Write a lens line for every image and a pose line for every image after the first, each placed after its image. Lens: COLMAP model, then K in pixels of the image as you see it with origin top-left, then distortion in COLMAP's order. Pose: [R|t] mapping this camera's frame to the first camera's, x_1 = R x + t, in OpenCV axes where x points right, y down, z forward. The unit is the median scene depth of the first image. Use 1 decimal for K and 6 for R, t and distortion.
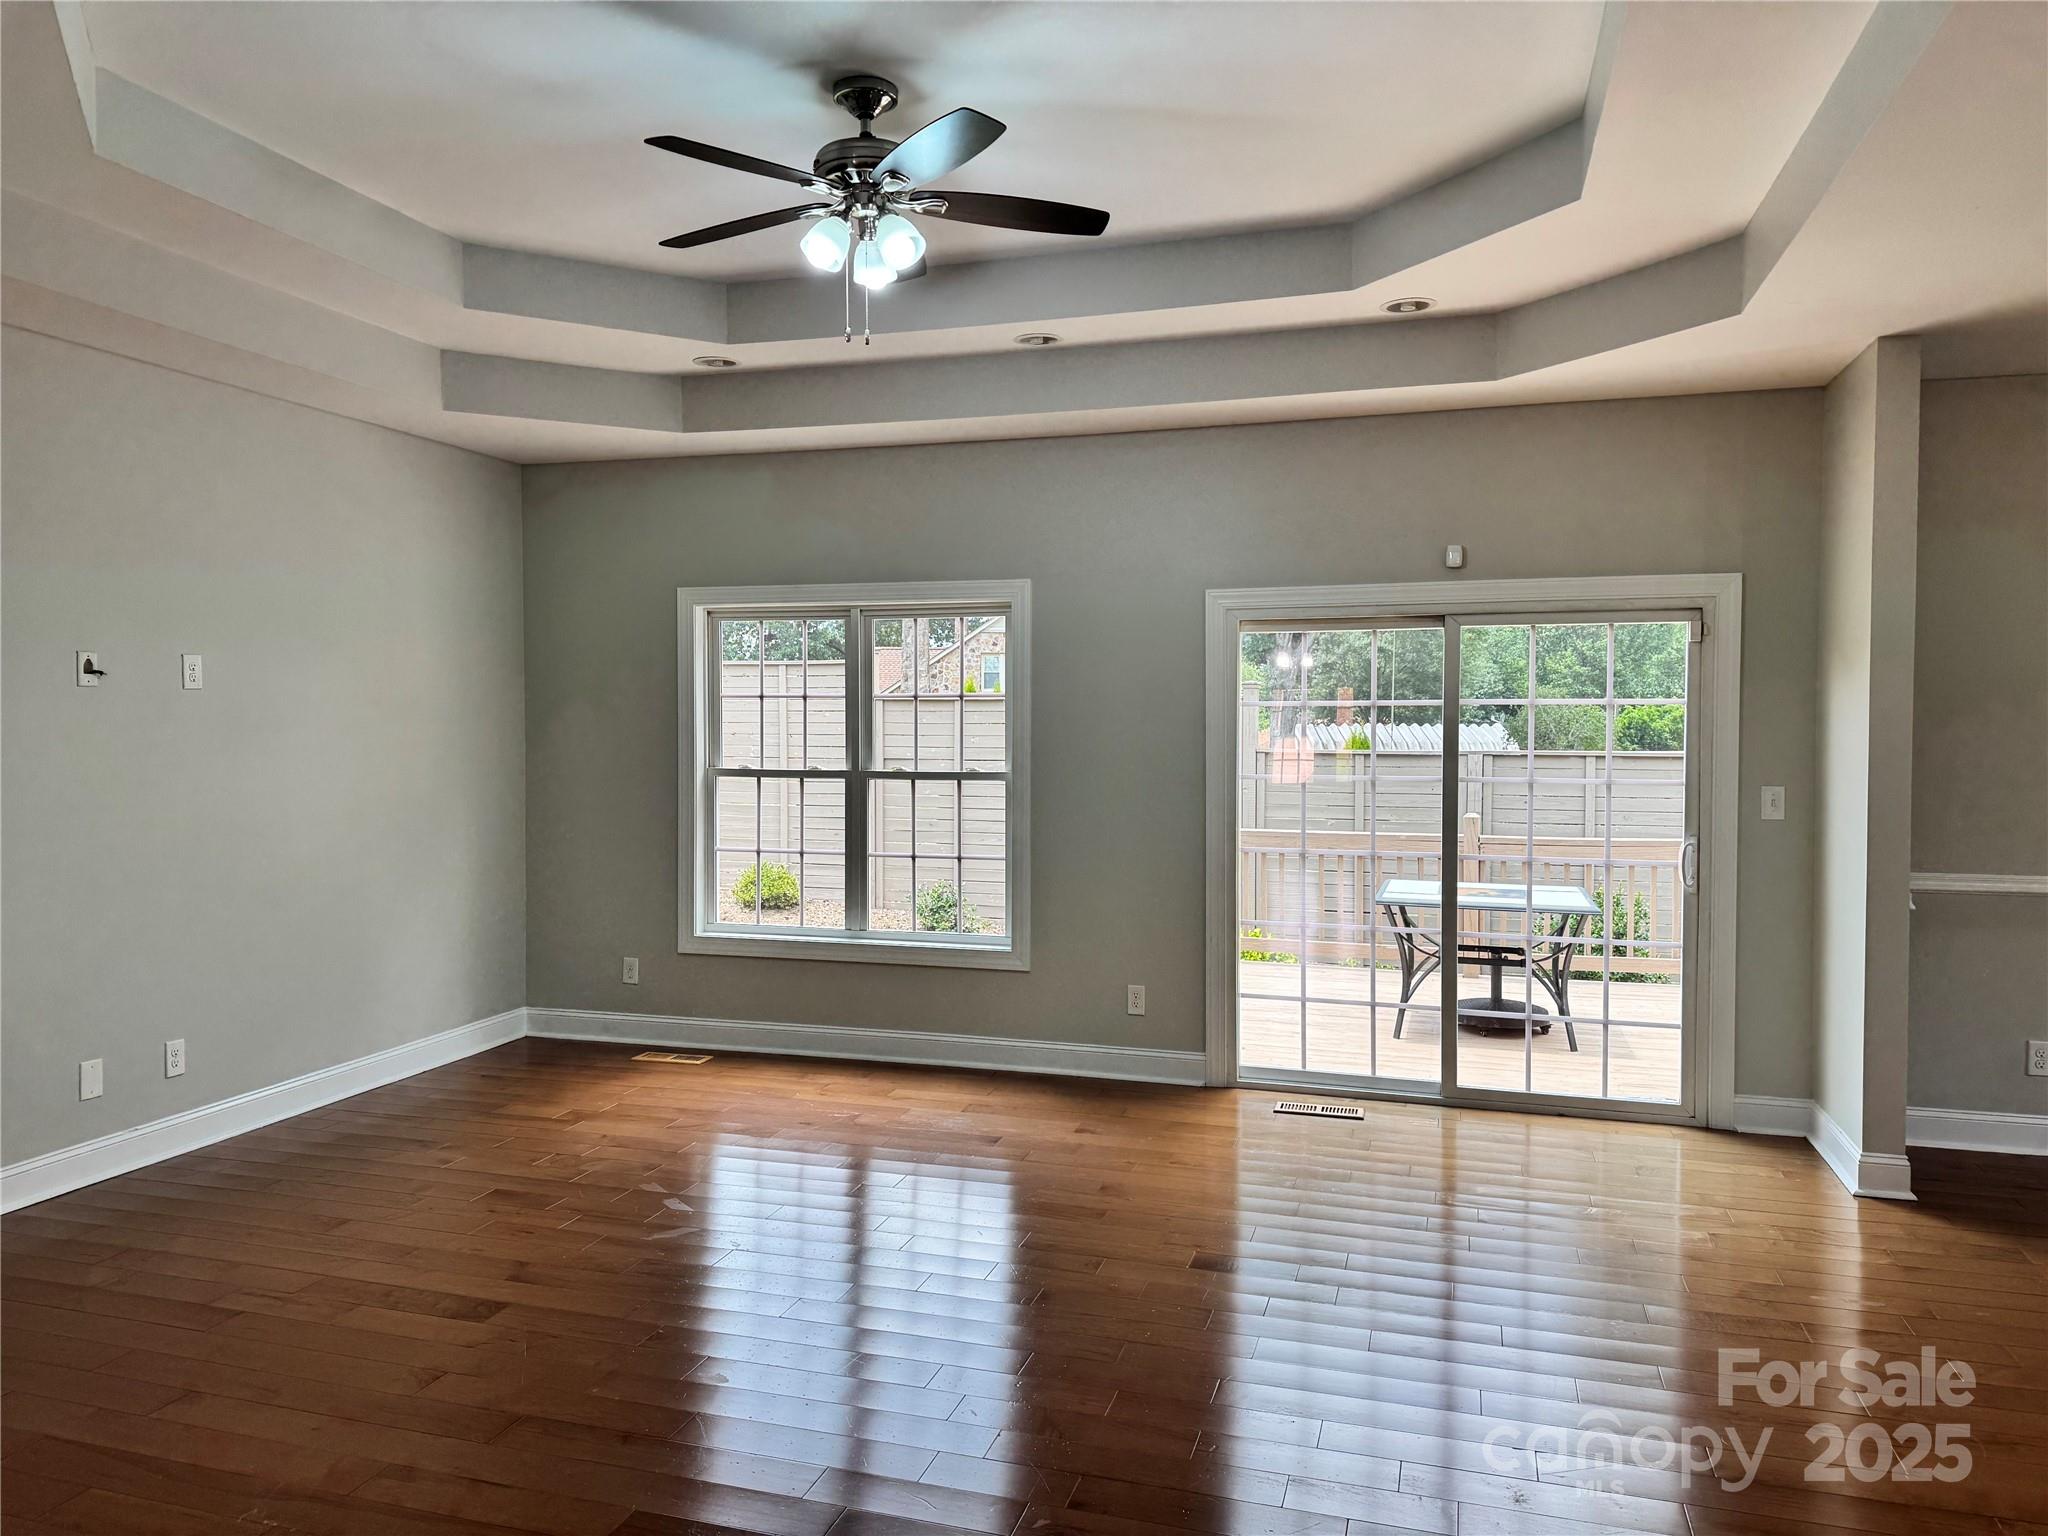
lens RADIAL K [[1413.6, 0, 1015.1], [0, 1413.6, 764.3], [0, 0, 1]] dist [0.077709, -0.078402]
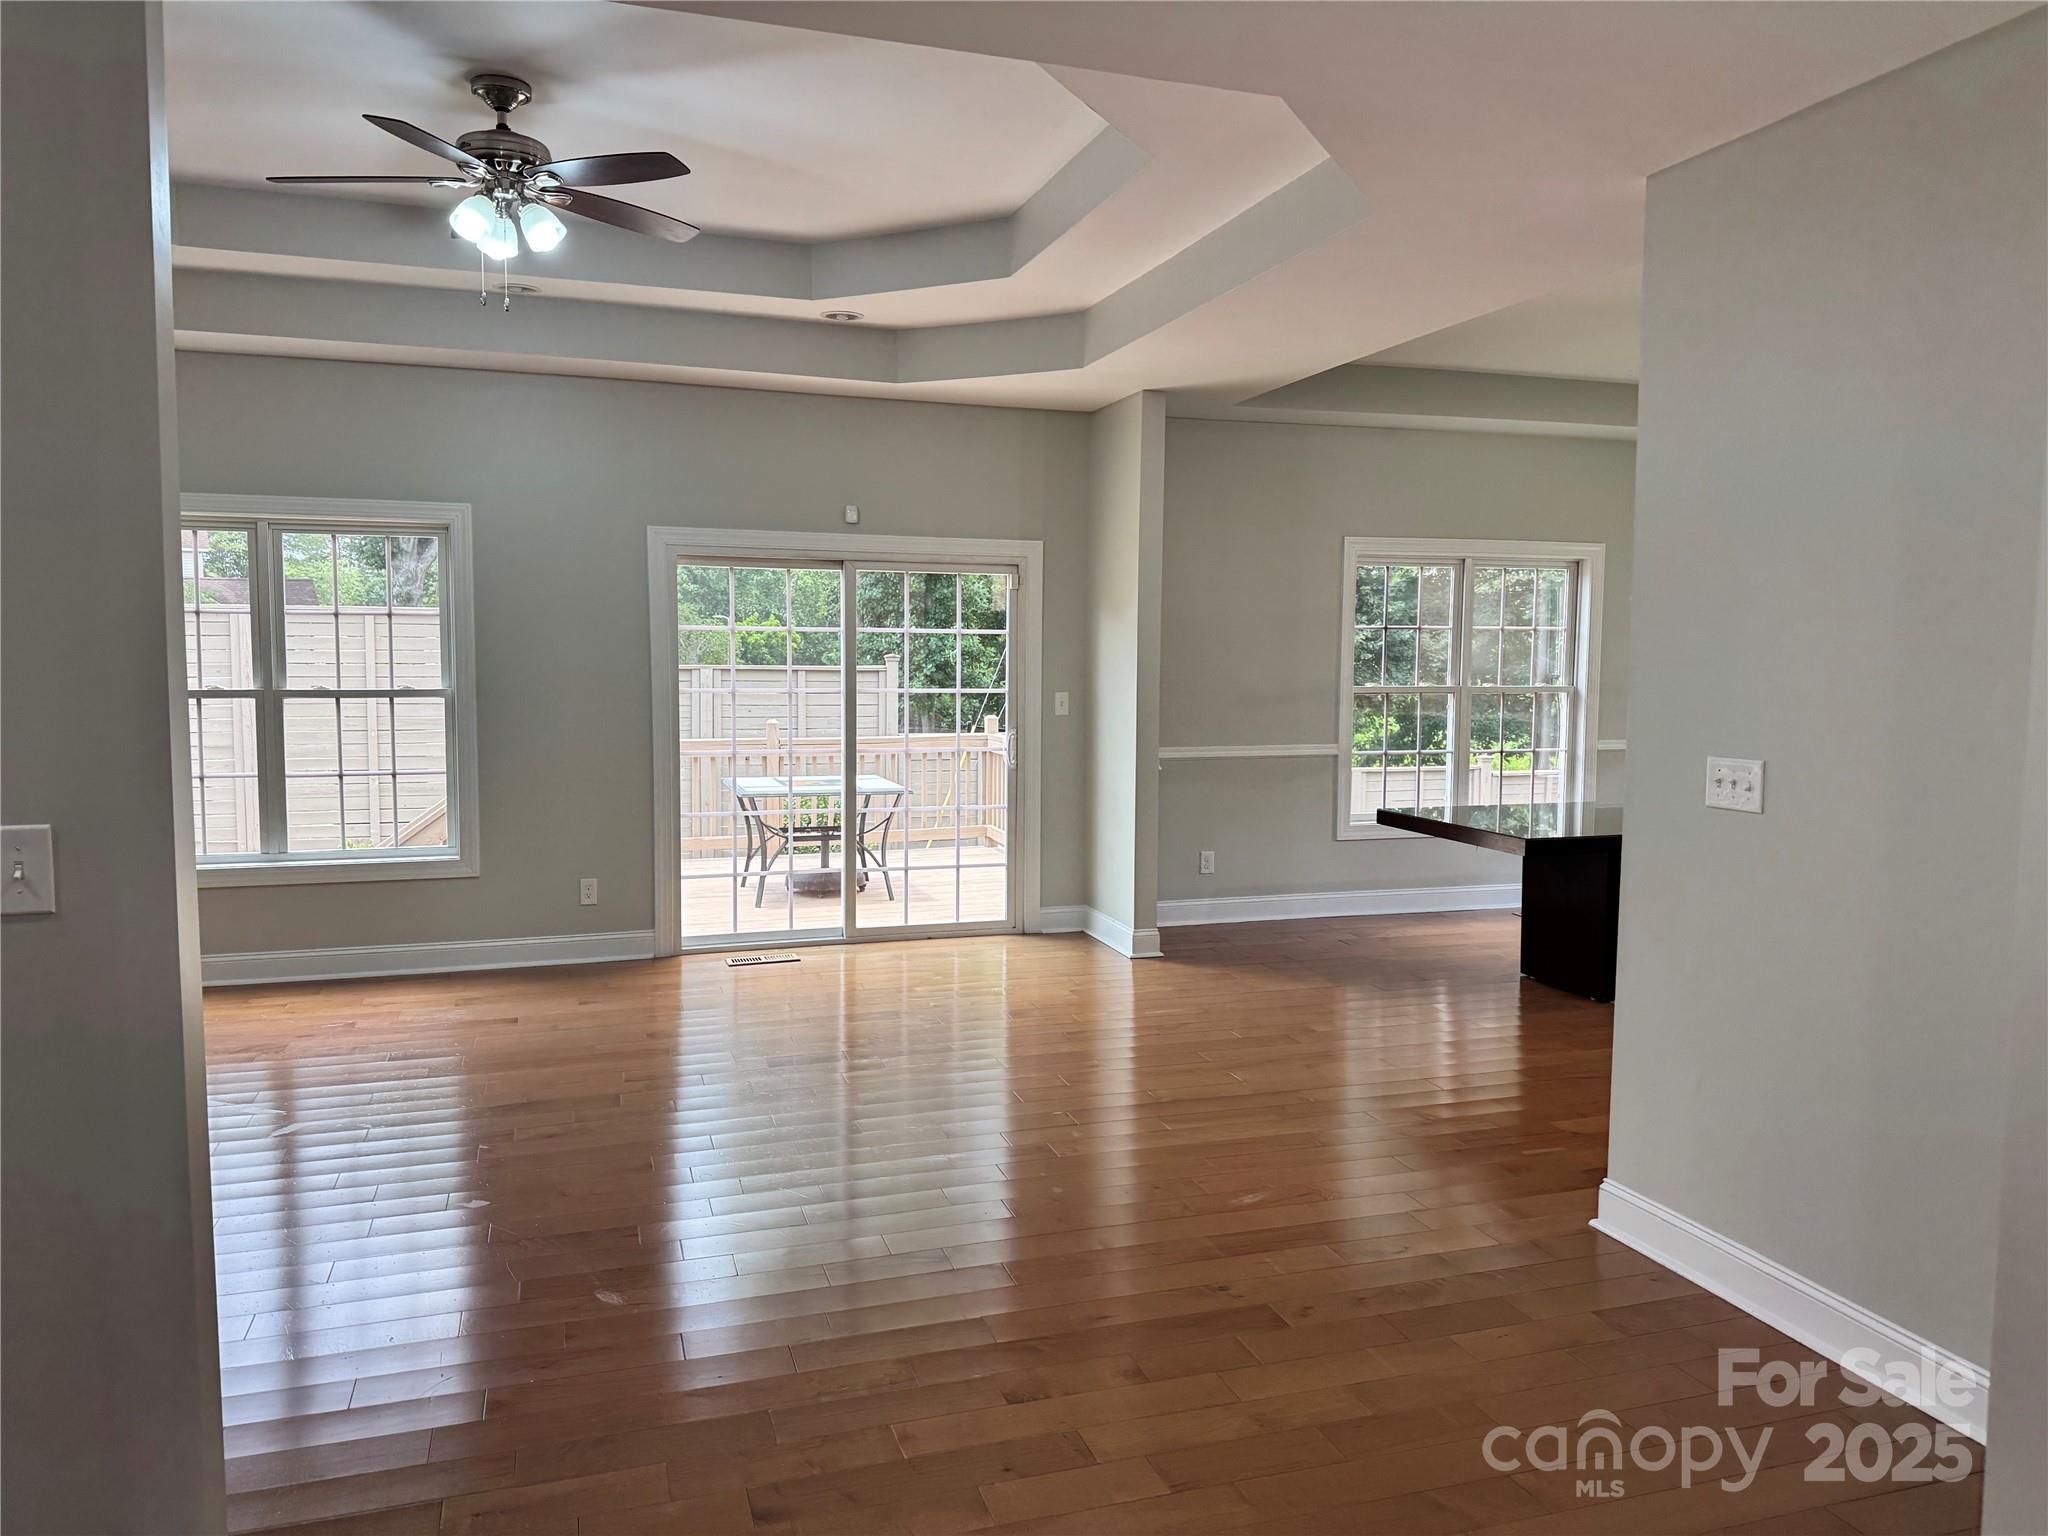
lens RADIAL K [[1413.6, 0, 1018.3], [0, 1413.6, 758.8], [0, 0, 1]] dist [0.077709, -0.078402]
pose [[0.817829, -0.042206, 0.573911, -0.290271], [0.008986, 0.998122, 0.060596, -0.003691], [-0.575391, -0.044400, 0.816673, -0.119152]]
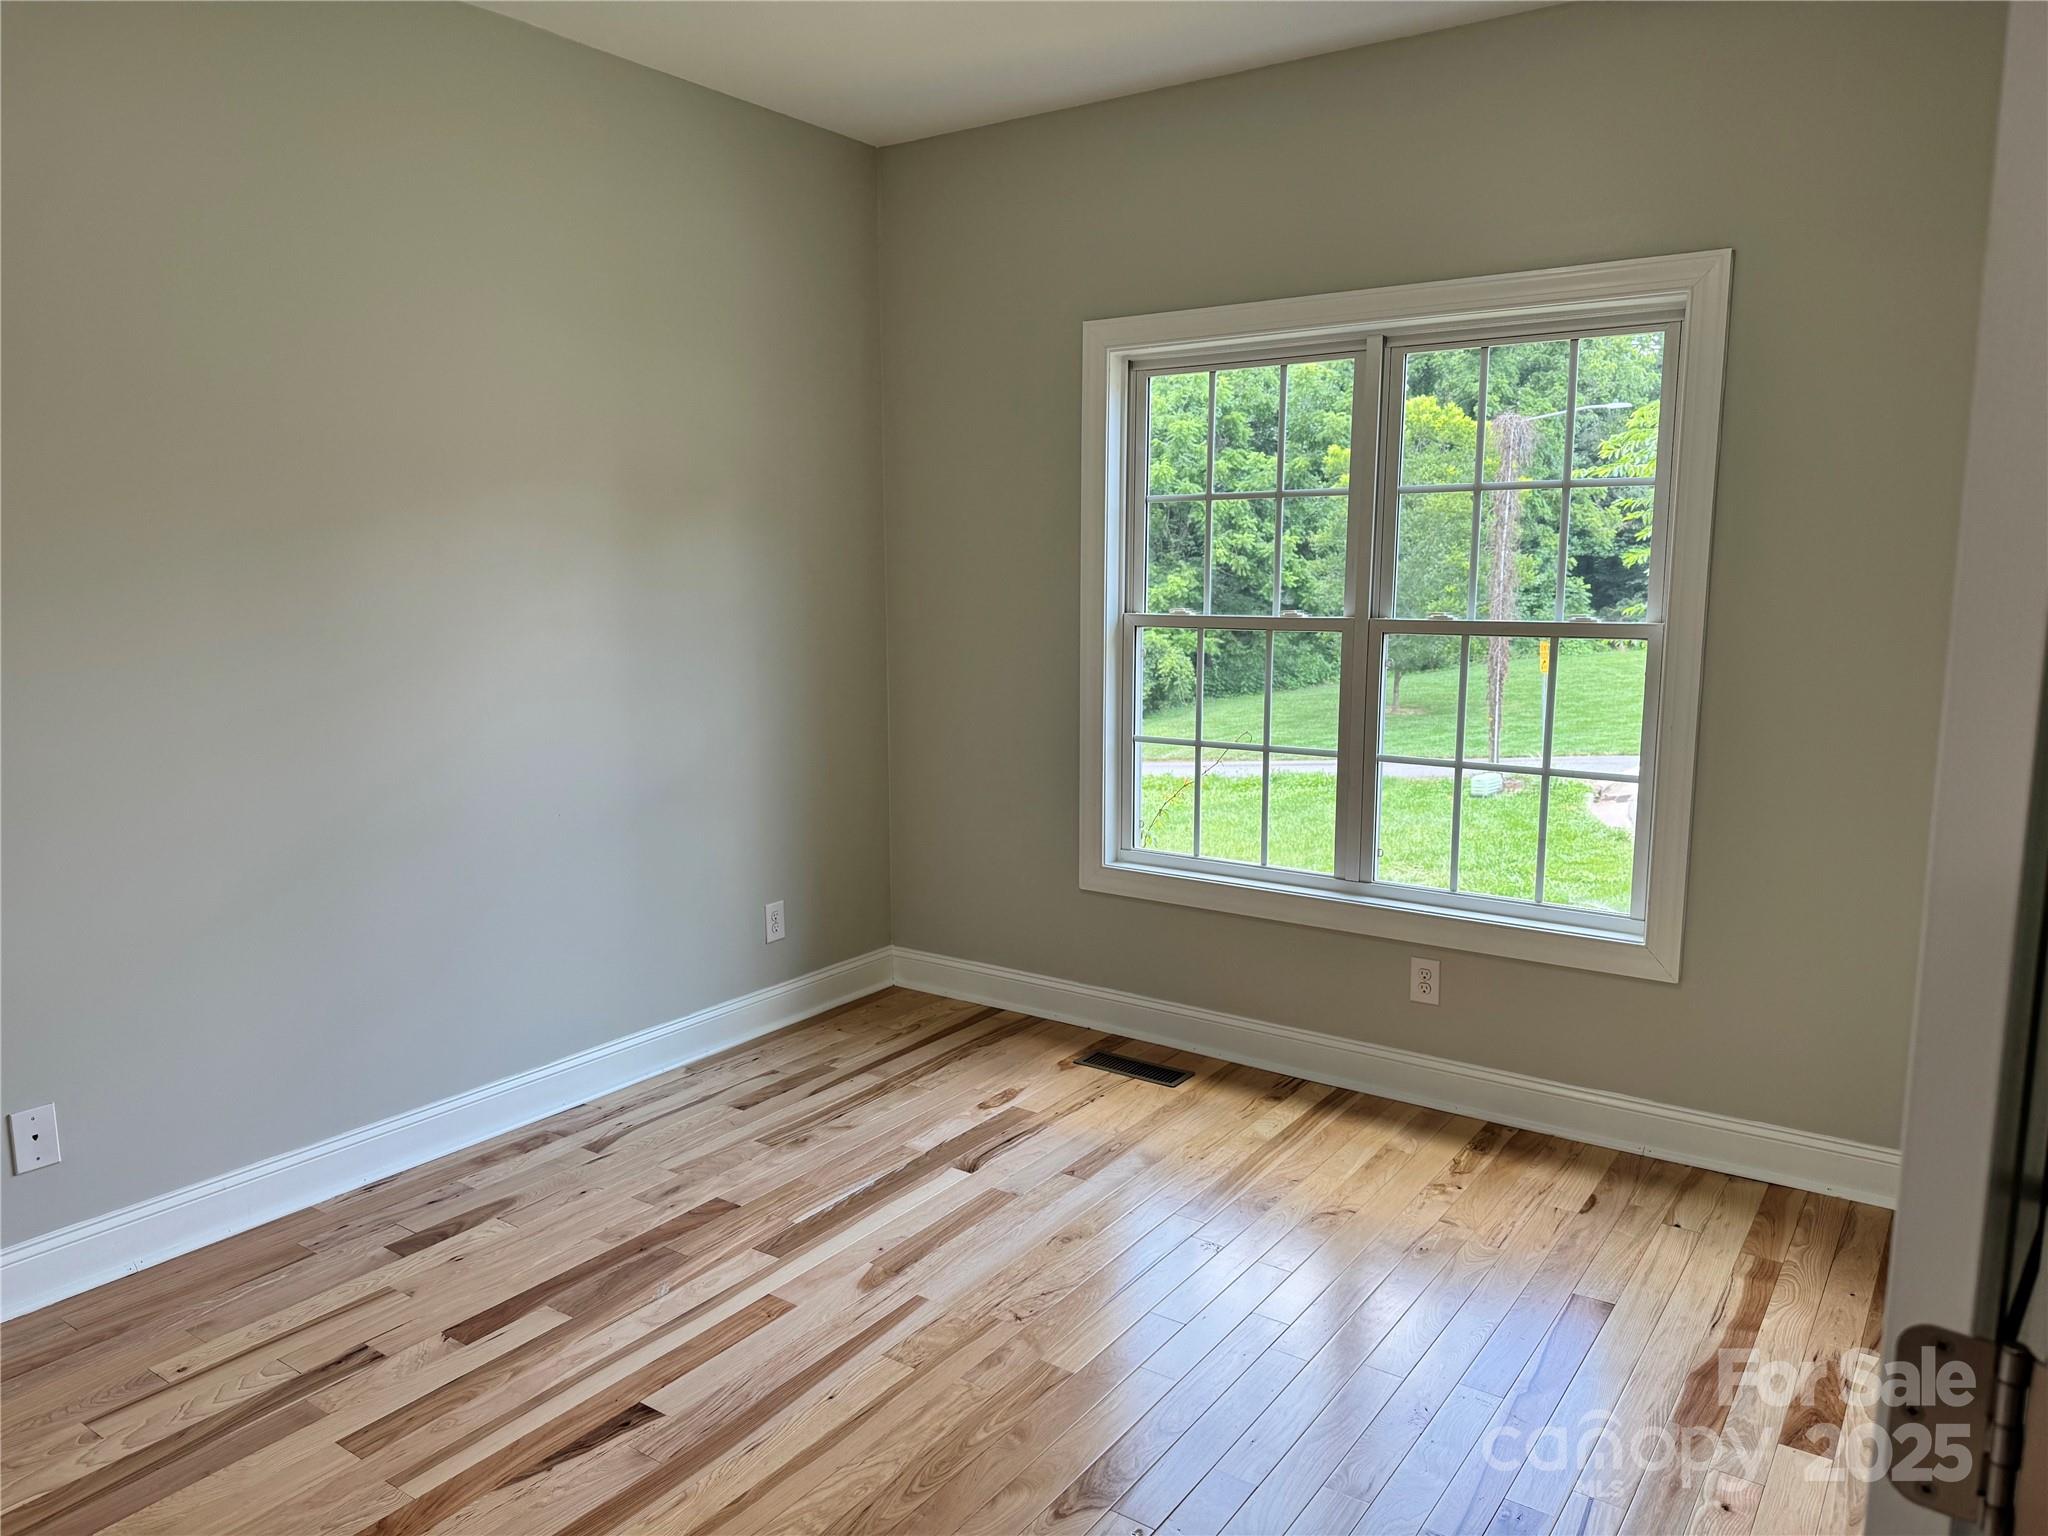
lens RADIAL K [[1413.6, 0, 1028.7], [0, 1413.6, 768.7], [0, 0, 1]] dist [0.077709, -0.078402]
pose [[0.956189, 0.040664, -0.289912, -0.079184], [-0.005381, 0.992580, 0.121475, -0.005290], [0.292701, -0.114593, 0.949313, 0.423773]]
